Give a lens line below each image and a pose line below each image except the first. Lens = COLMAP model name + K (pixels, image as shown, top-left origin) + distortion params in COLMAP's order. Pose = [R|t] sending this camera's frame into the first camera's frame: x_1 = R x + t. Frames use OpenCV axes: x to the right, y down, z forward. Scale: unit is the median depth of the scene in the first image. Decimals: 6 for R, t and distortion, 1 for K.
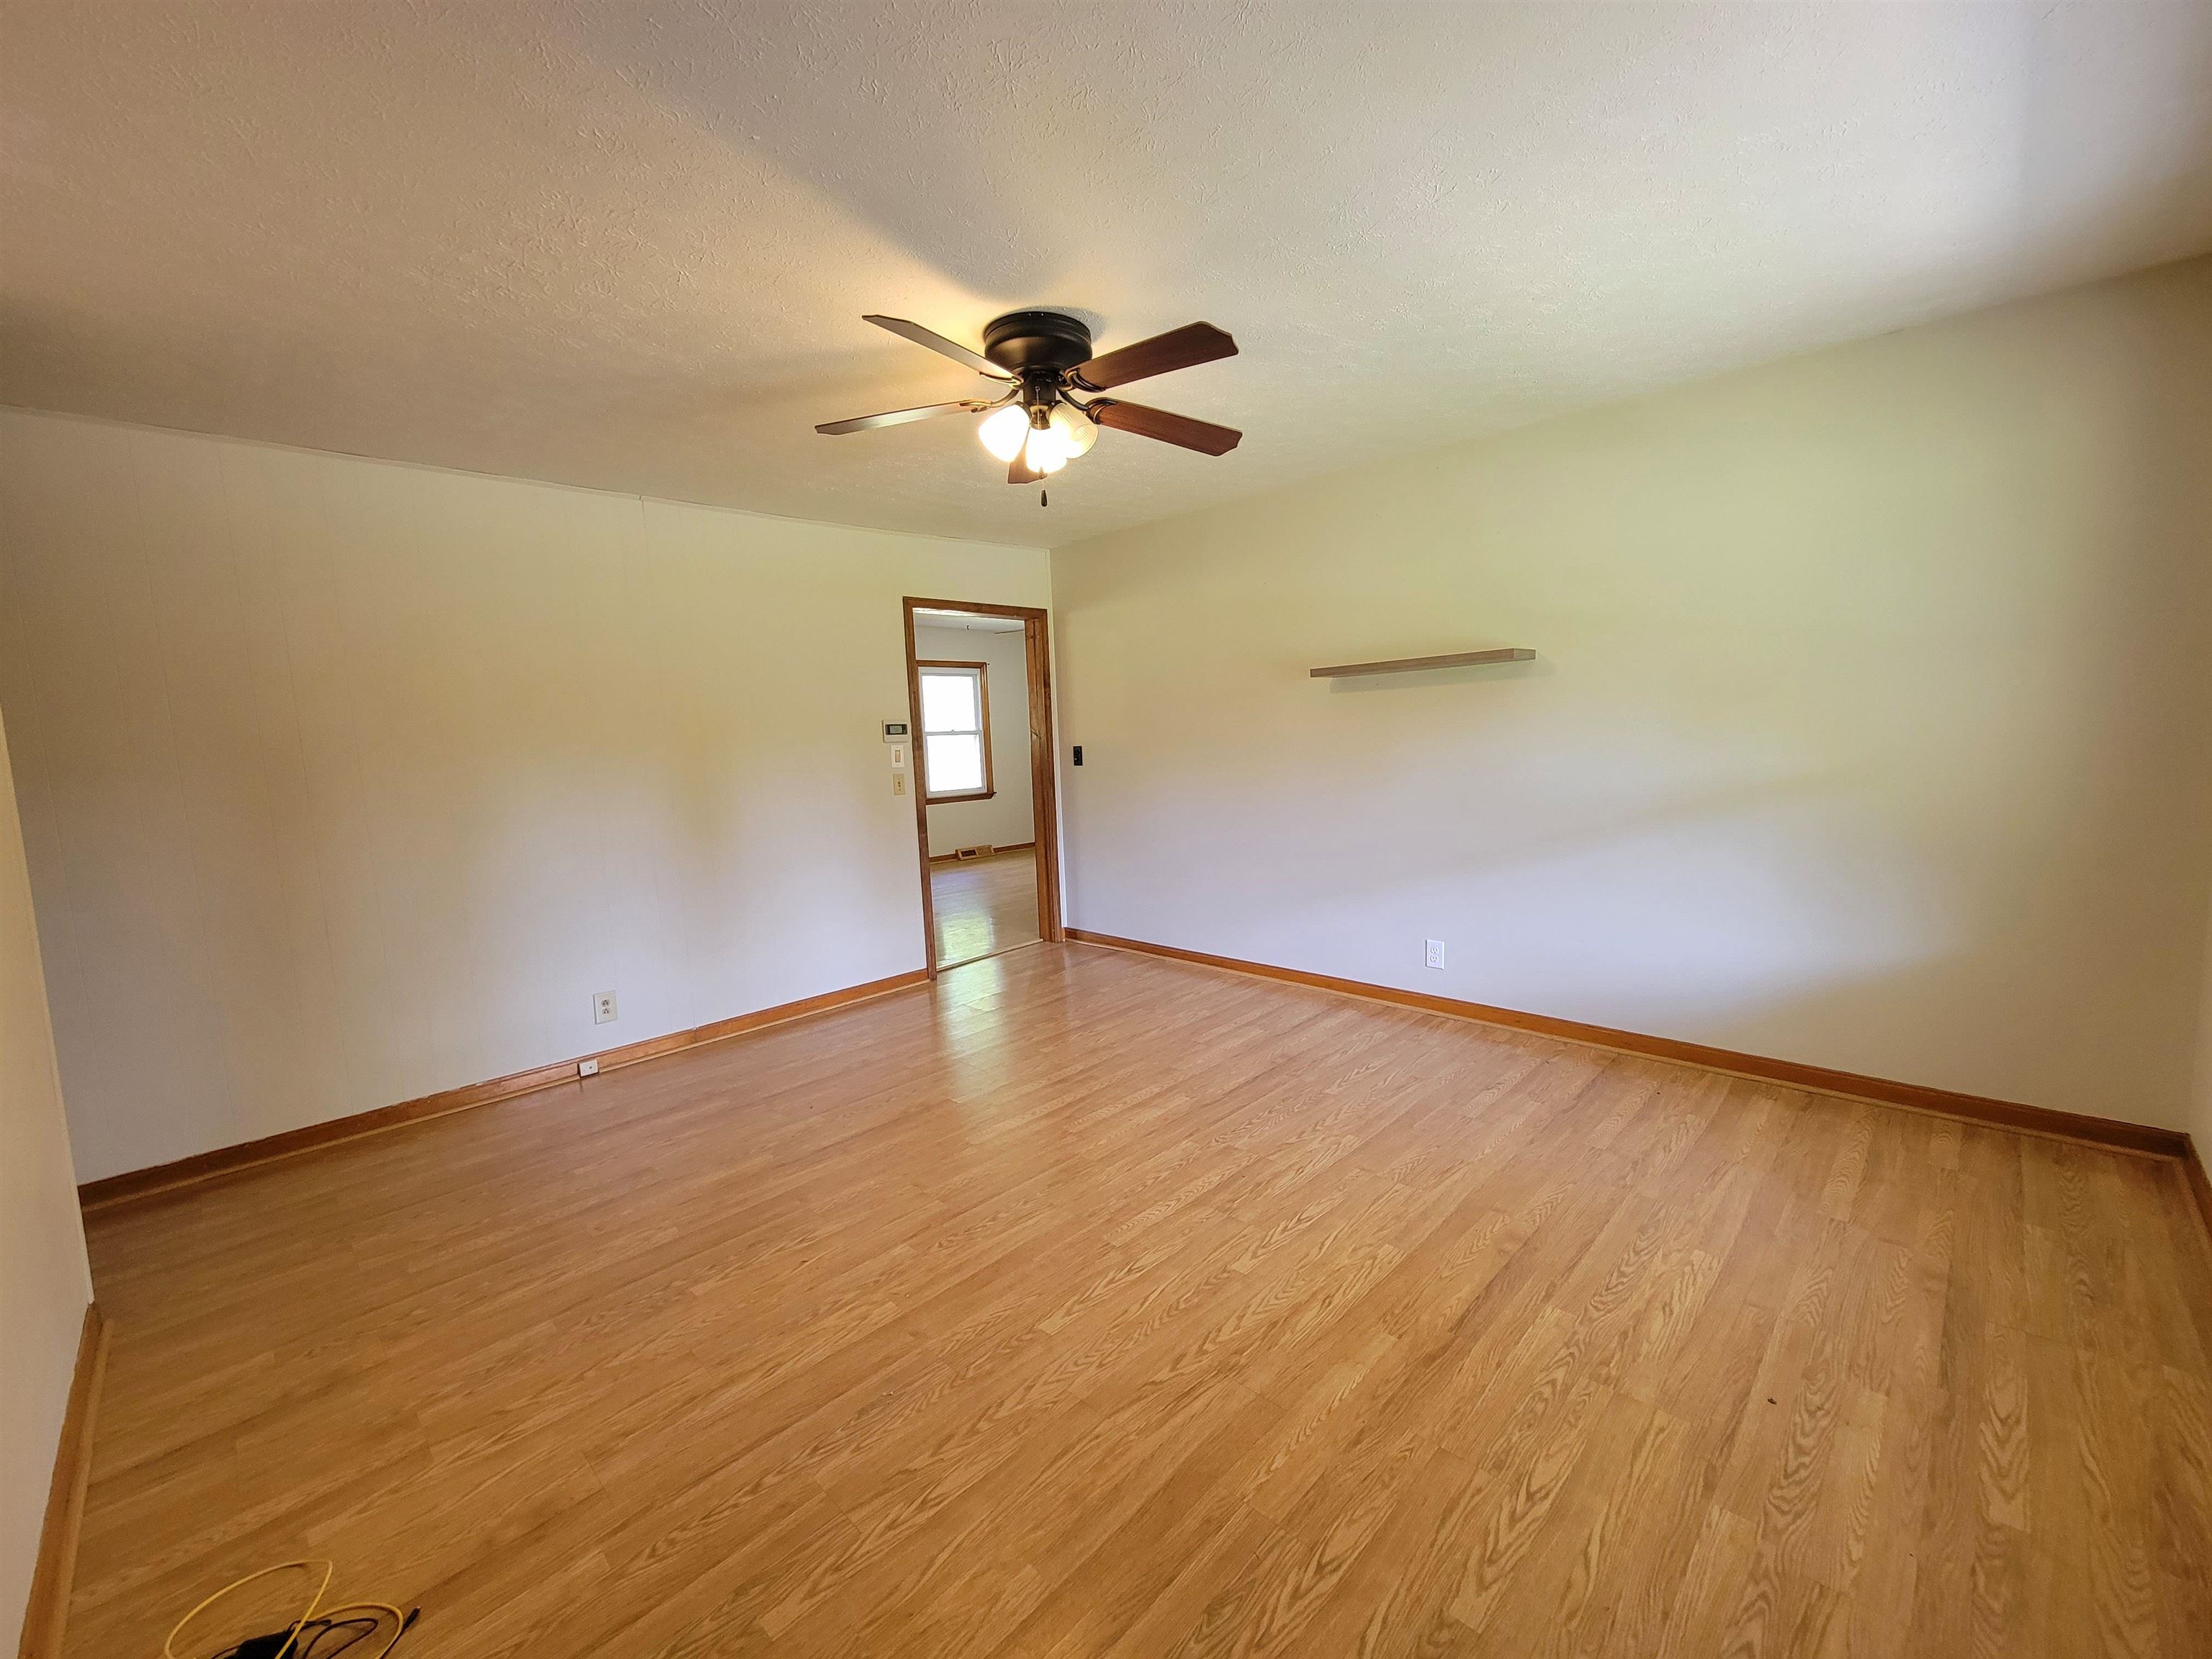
lens RADIAL K [[902.2, 0, 1107.1], [0, 902.2, 821.4], [0, 0, 1]] dist [0.005812, -0.001585]
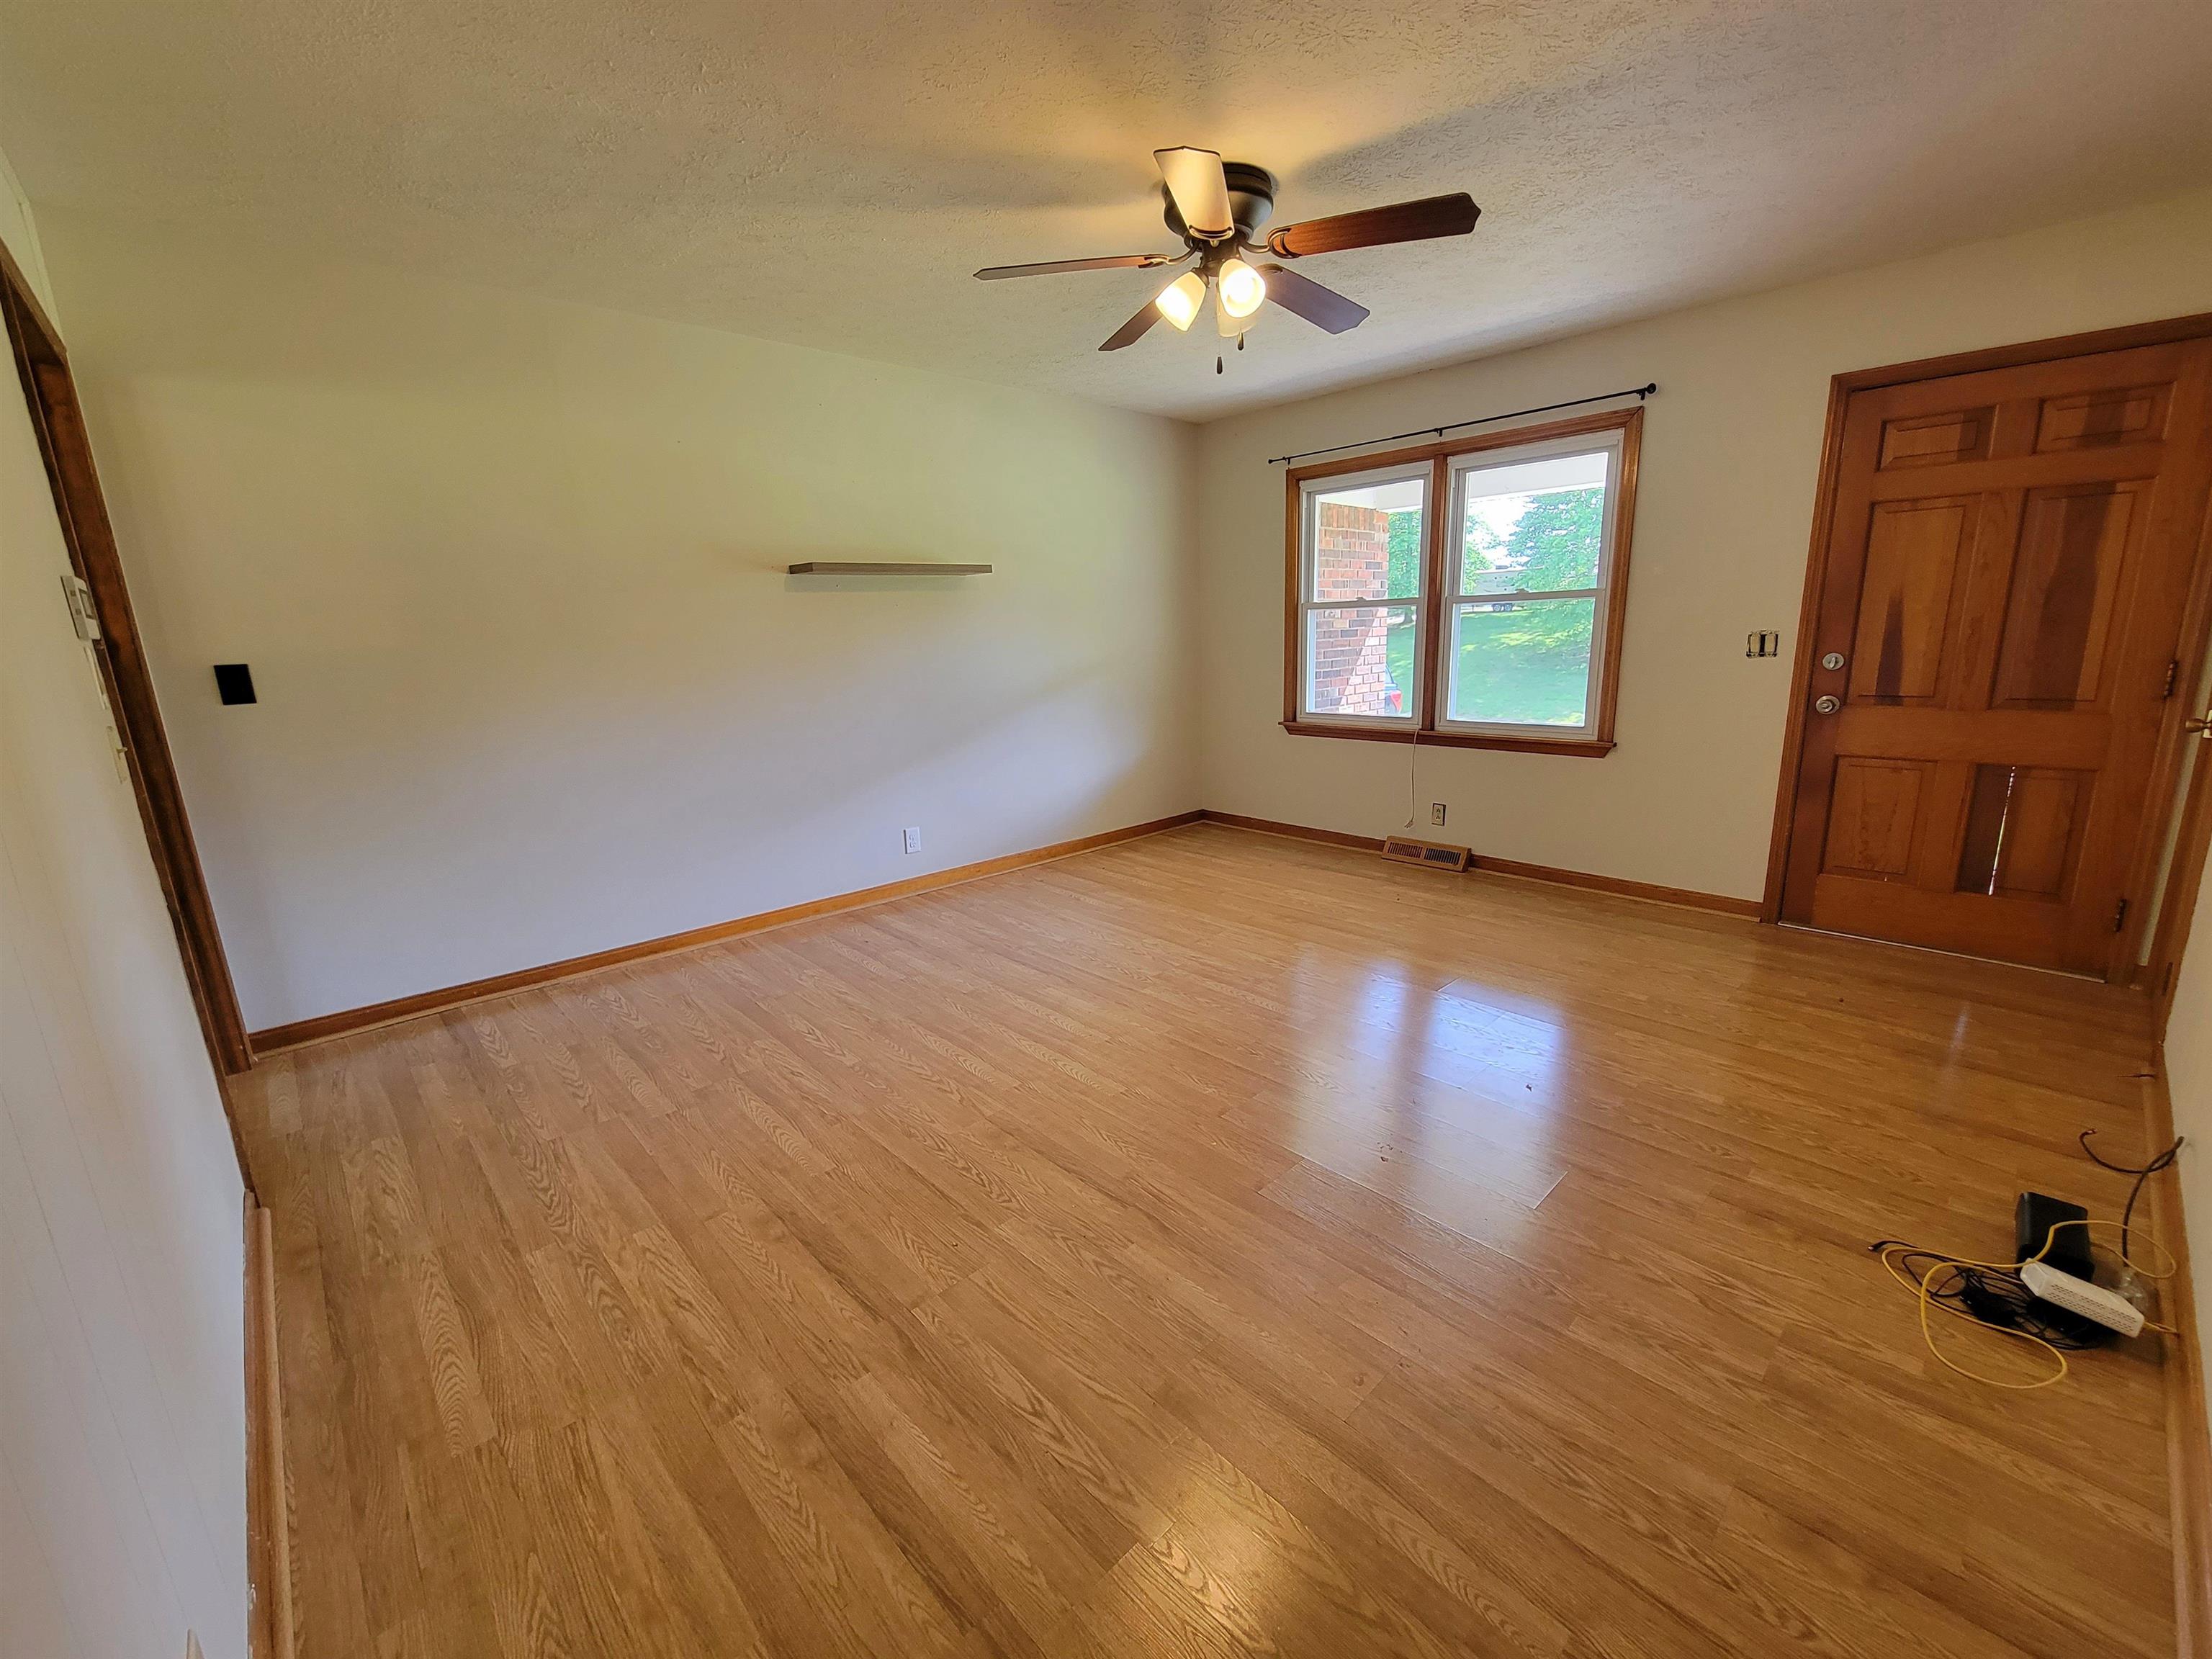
lens RADIAL K [[902.2, 0, 1109.2], [0, 902.2, 827.5], [0, 0, 1]] dist [0.005812, -0.001585]
pose [[0.033184, -0.178879, 0.983311, -1.141095], [0.127674, 0.976551, 0.173340, -0.045812], [-0.991261, 0.119791, 0.055244, 1.125995]]
